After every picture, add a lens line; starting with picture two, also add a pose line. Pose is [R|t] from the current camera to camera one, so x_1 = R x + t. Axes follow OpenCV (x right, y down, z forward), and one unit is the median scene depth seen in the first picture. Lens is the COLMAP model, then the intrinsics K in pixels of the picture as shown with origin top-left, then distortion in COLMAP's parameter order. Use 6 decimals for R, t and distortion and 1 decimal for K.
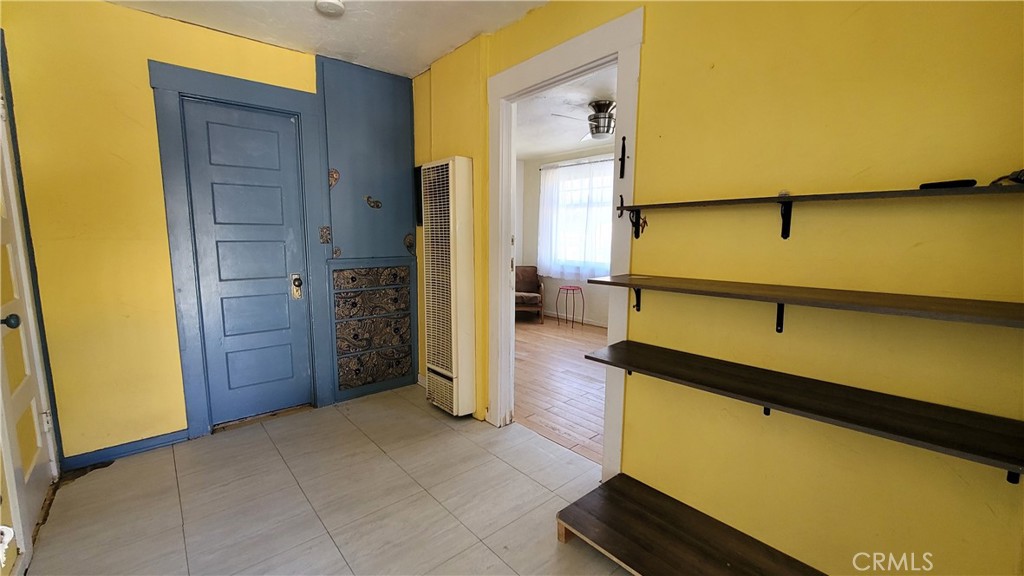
lens RADIAL K [[419.0, 0, 515.5], [0, 419.0, 291.6], [0, 0, 1]] dist [-0.010954, 0.002123]
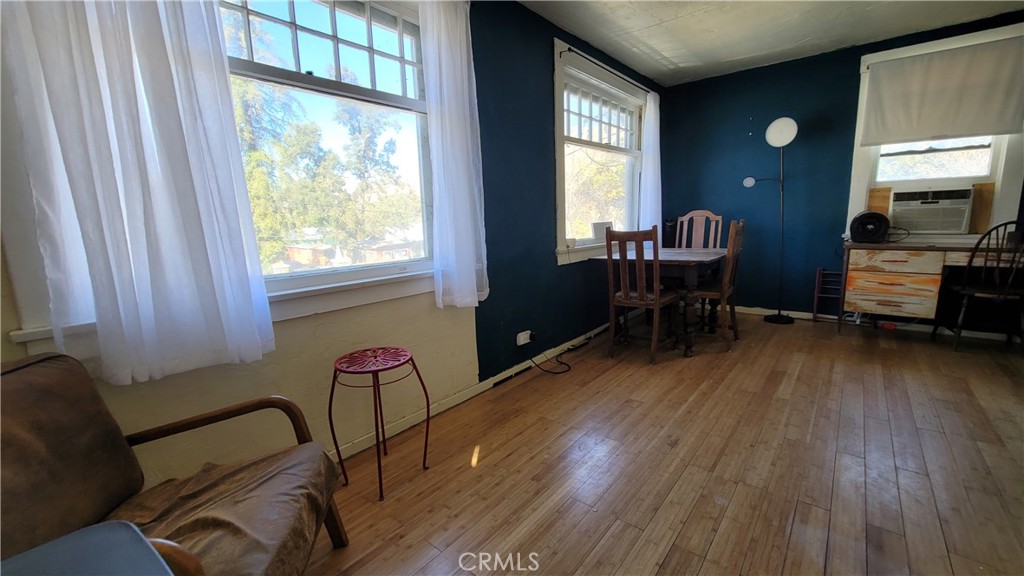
lens RADIAL K [[419.0, 0, 511.3], [0, 419.0, 289.5], [0, 0, 1]] dist [-0.010954, 0.002123]
pose [[-0.155575, -0.170467, 0.973004, -0.330526], [0.163770, 0.966916, 0.195585, -0.197381], [-0.974154, 0.189777, -0.122510, 1.829384]]
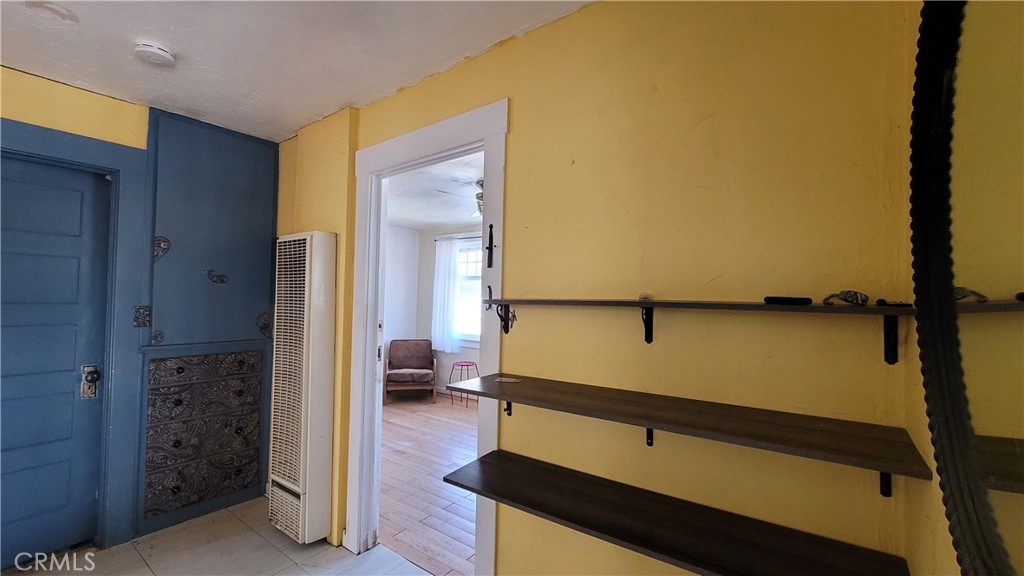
lens RADIAL K [[419.0, 0, 517.8], [0, 419.0, 291.3], [0, 0, 1]] dist [-0.010954, 0.002123]
pose [[0.975678, 0.017031, 0.218546, 0.074369], [0.016166, 0.988672, -0.149219, -0.053236], [-0.218611, 0.149123, 0.964350, 0.068111]]
